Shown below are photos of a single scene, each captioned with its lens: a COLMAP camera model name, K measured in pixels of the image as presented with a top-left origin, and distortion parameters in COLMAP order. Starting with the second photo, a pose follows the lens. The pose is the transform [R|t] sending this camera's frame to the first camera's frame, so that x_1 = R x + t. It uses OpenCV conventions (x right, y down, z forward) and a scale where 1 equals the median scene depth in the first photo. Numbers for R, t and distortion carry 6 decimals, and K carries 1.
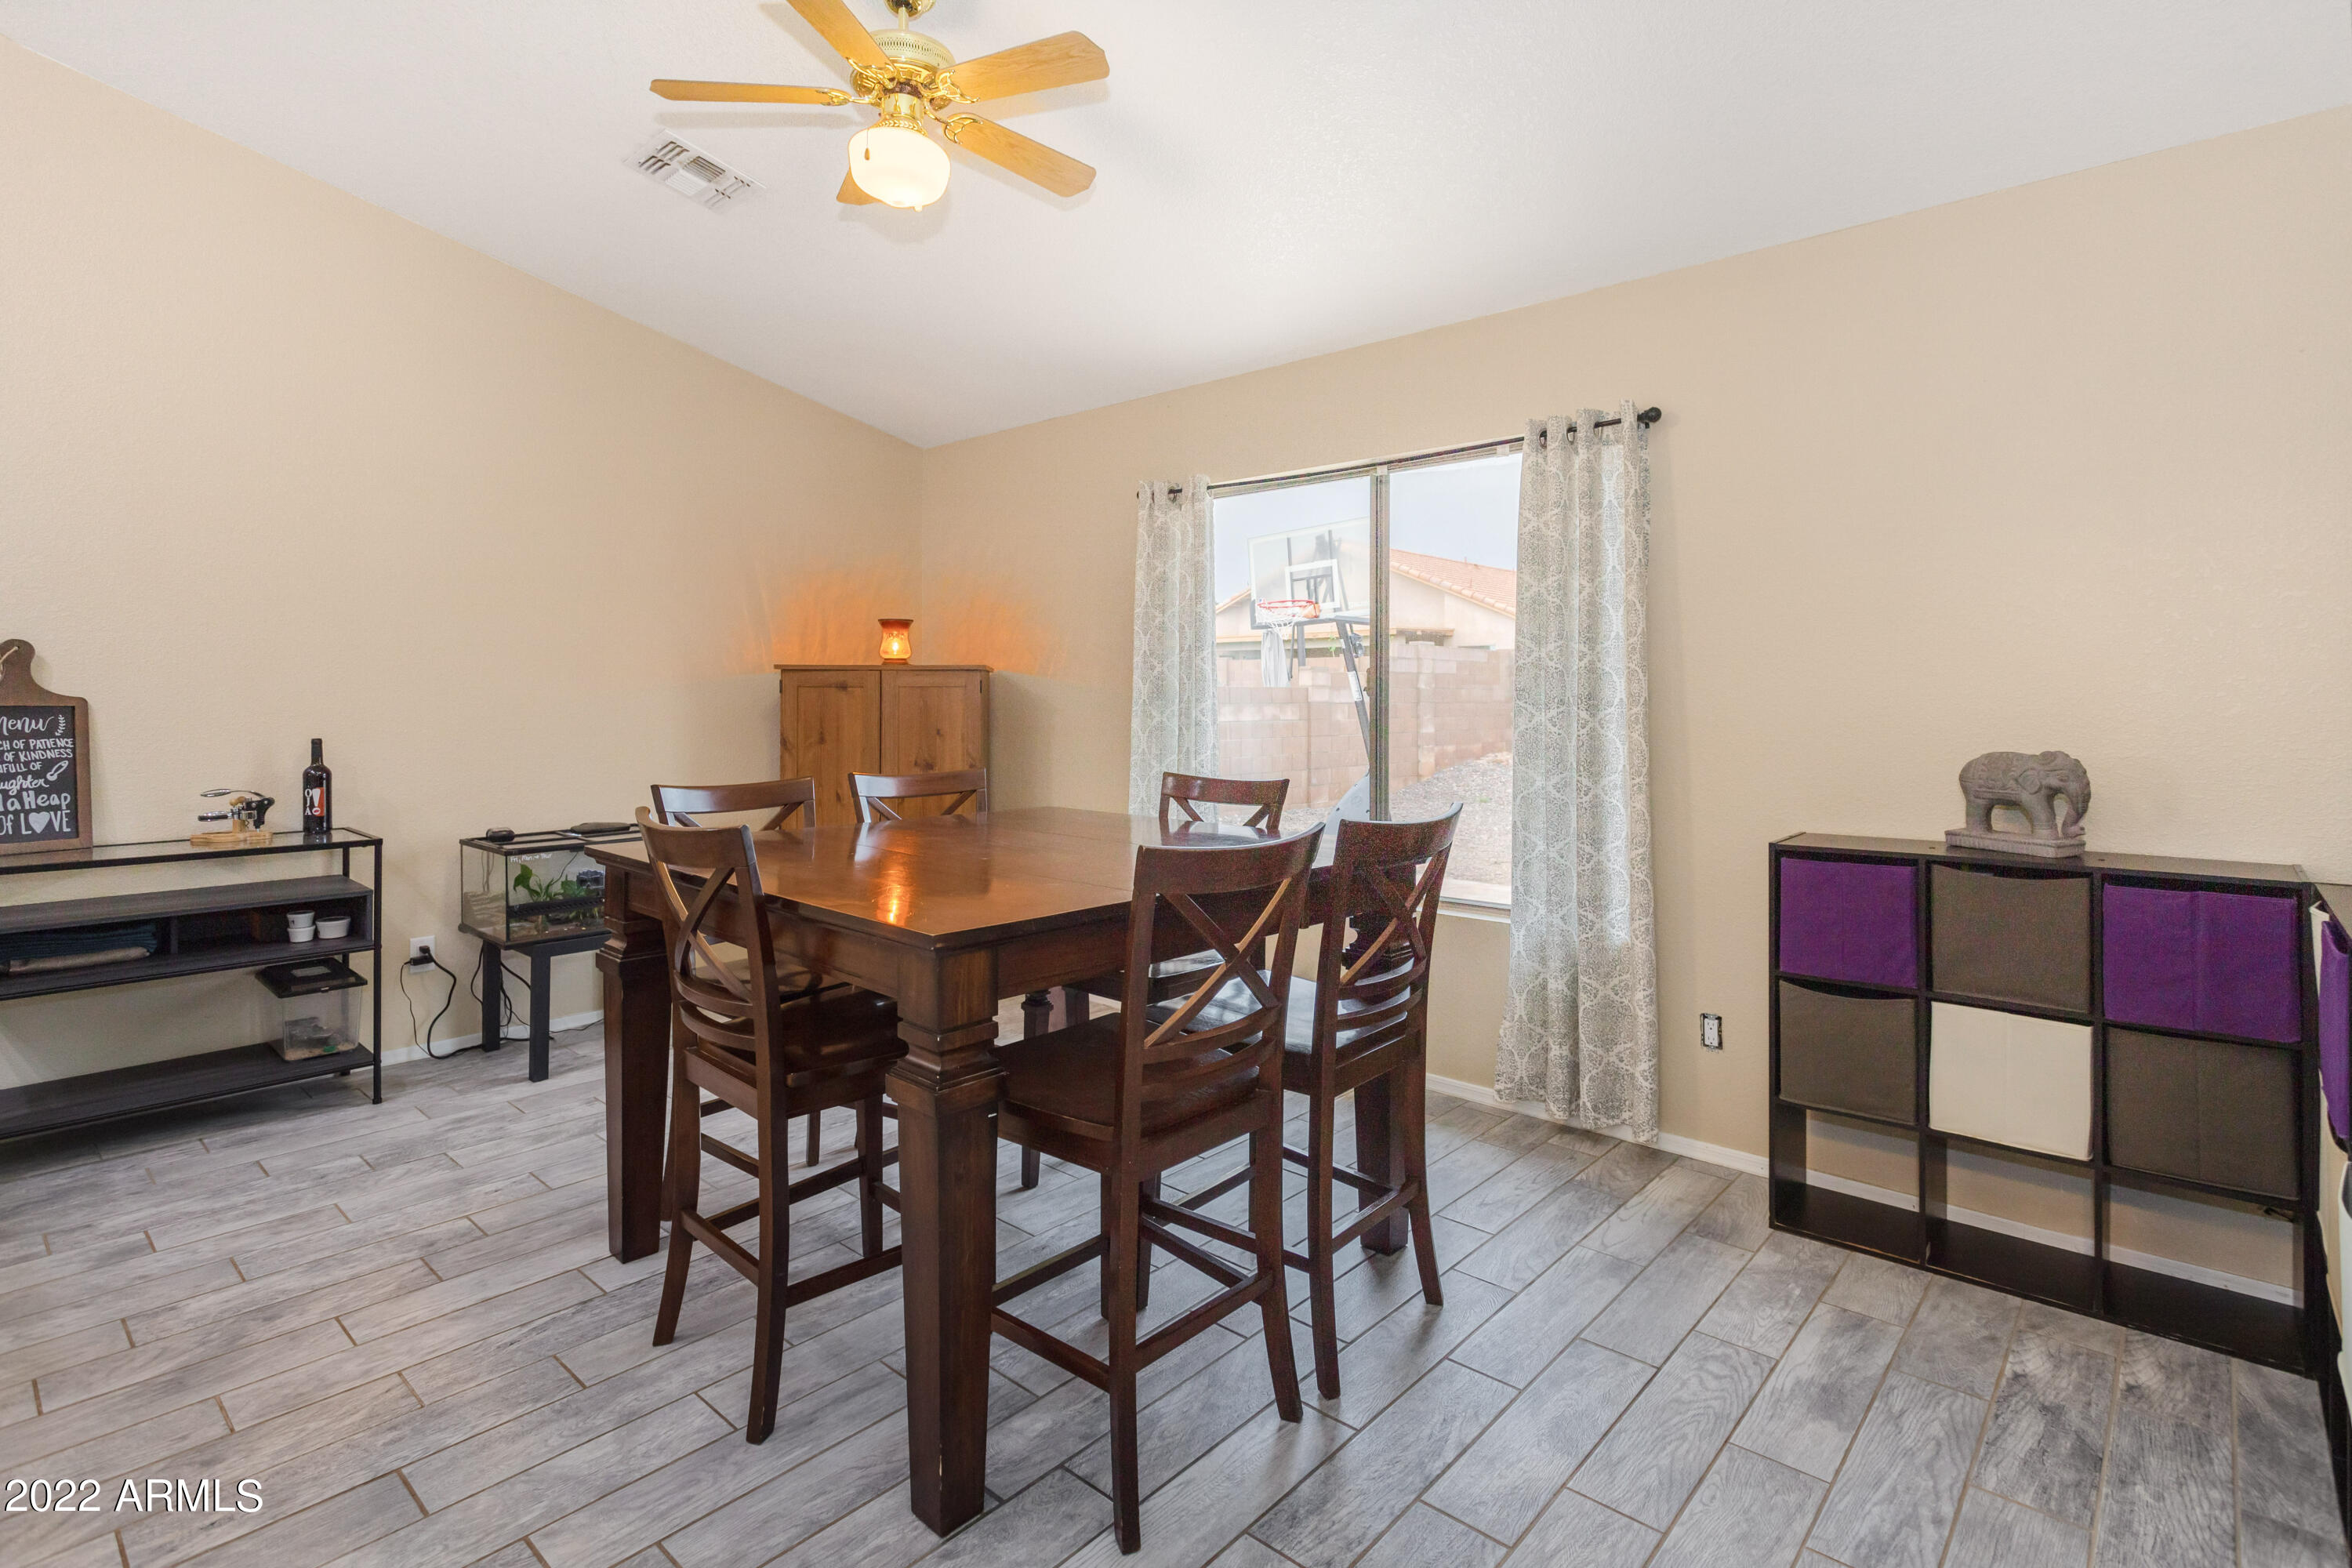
lens RADIAL K [[1143.1, 0, 1180.3], [0, 1143.1, 704.7], [0, 0, 1]] dist [-0.006817, -0.000143]
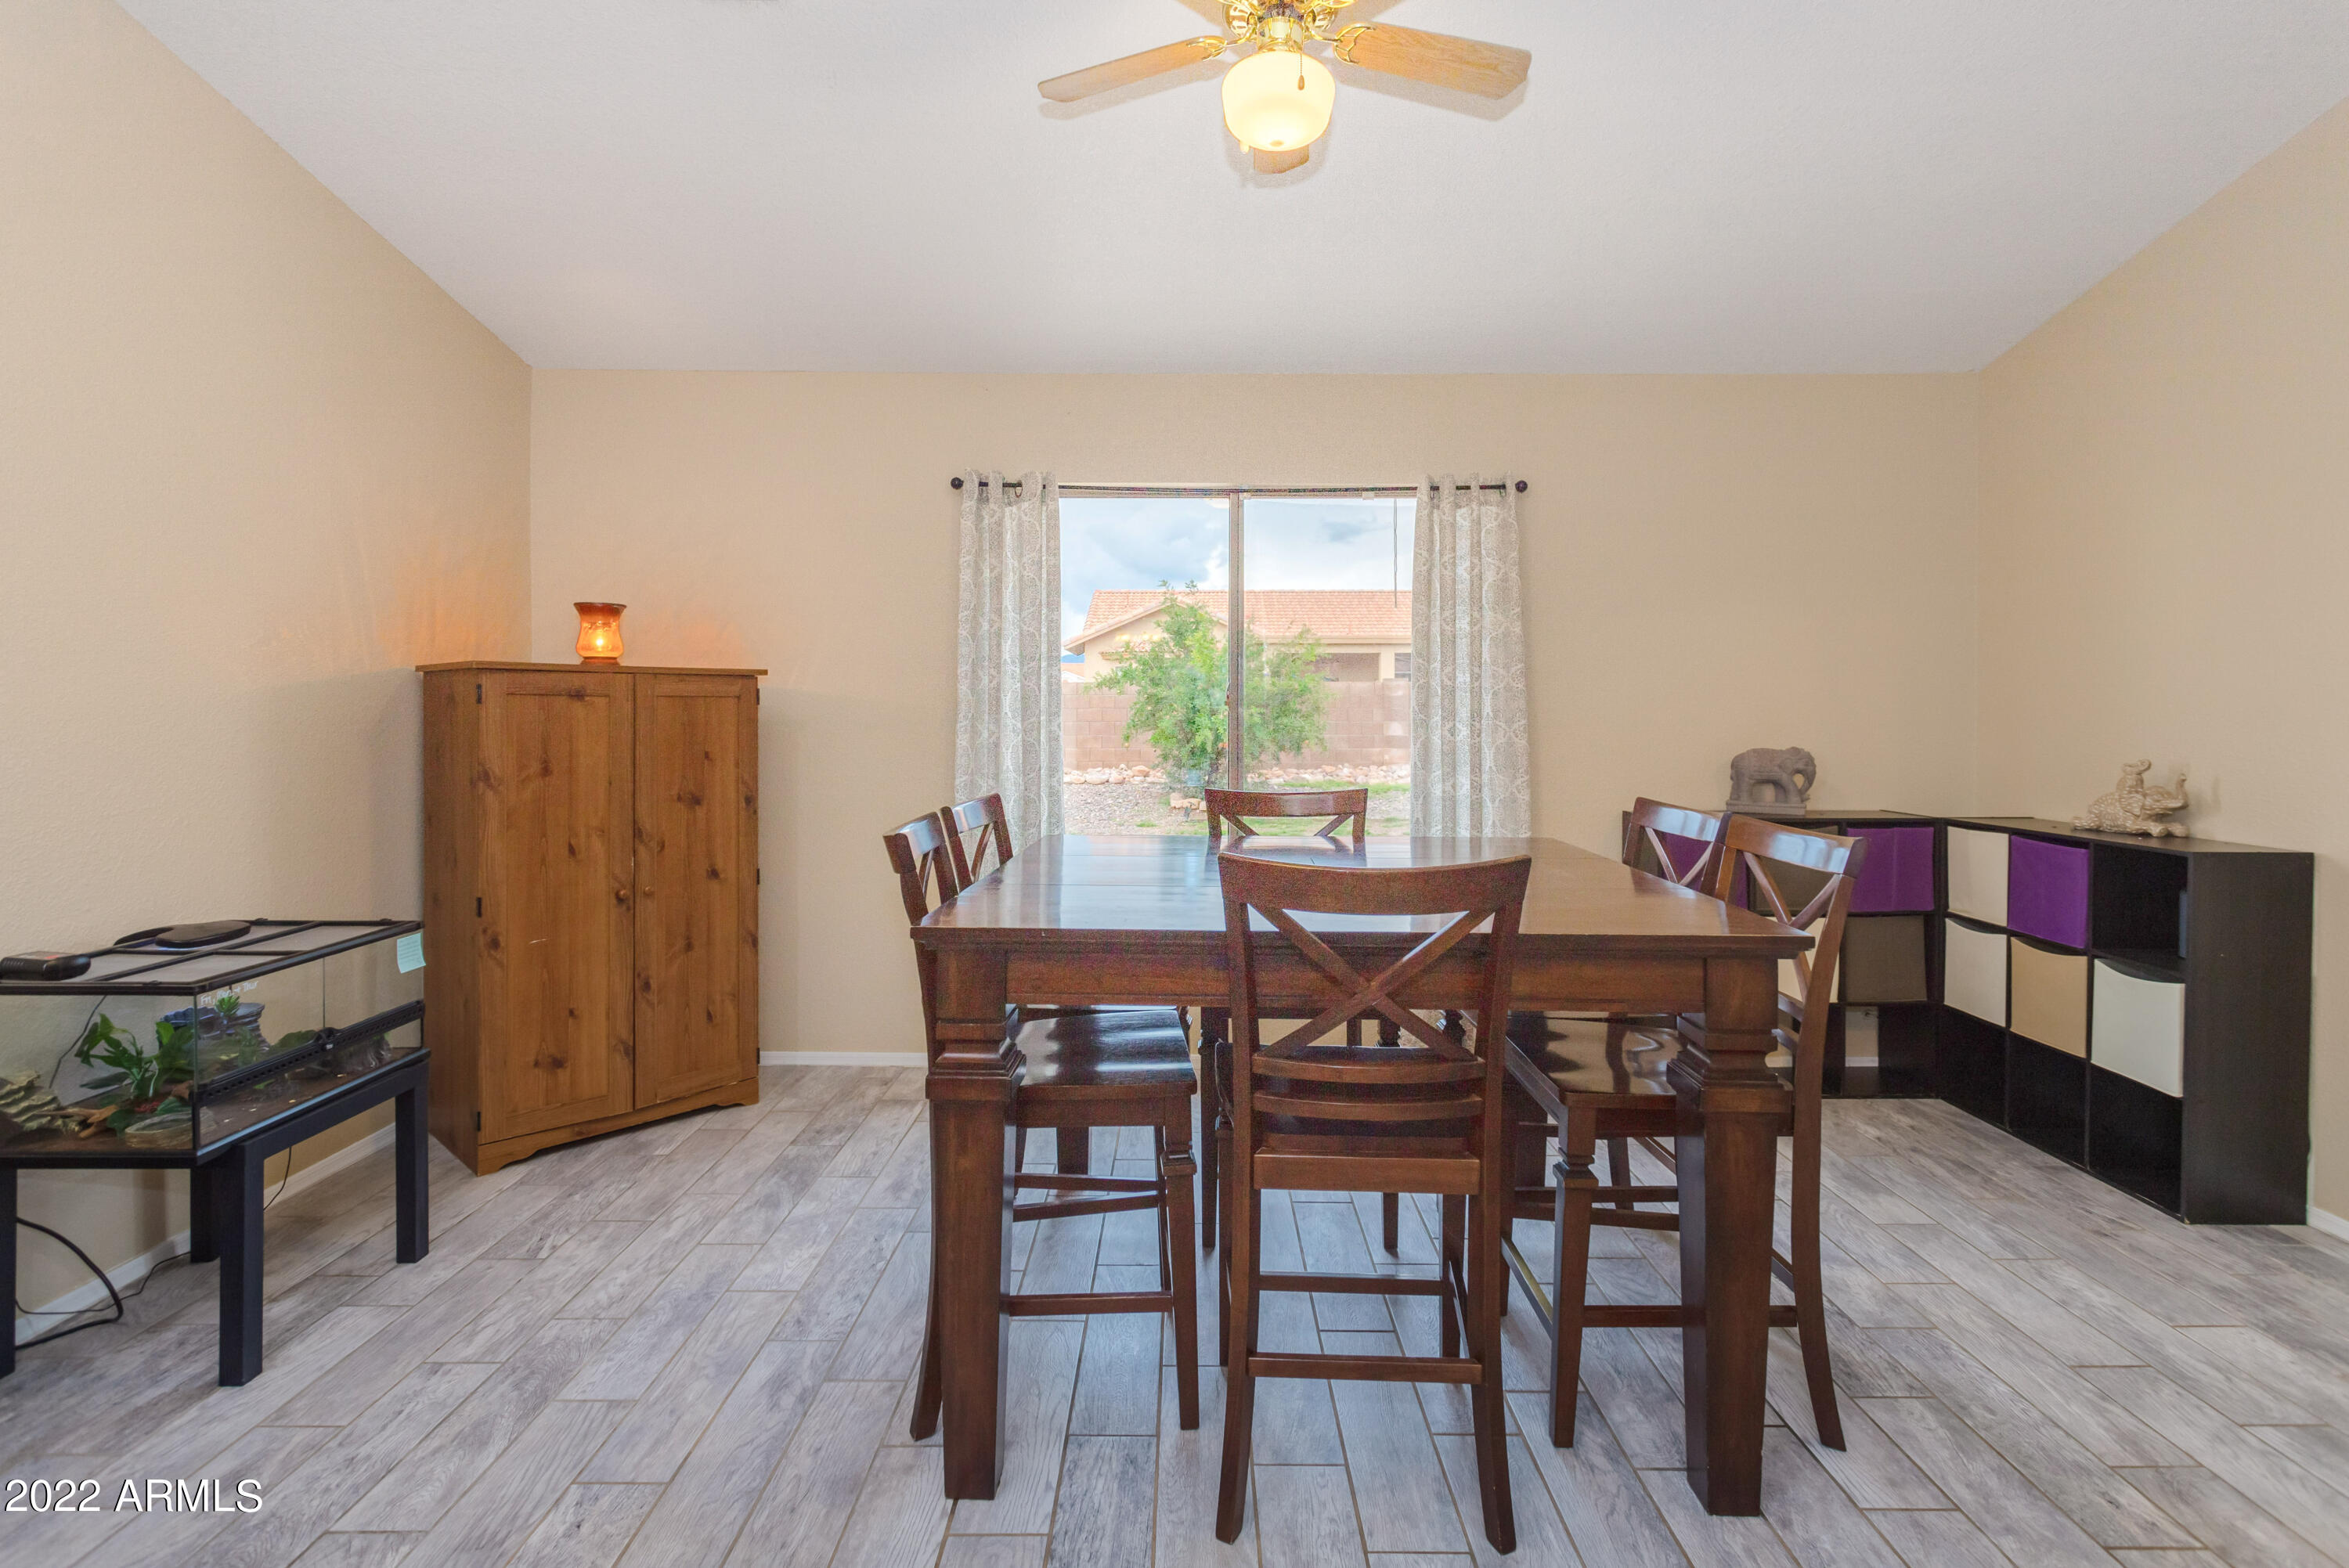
lens RADIAL K [[1138.3, 0, 1183.7], [0, 1138.3, 721.5], [0, 0, 1]] dist [-0.016258, 0.000557]
pose [[0.745762, -0.004099, 0.666200, -0.563298], [0.002669, 0.999991, 0.003164, -0.000453], [-0.666207, -0.000581, 0.745767, 0.255661]]
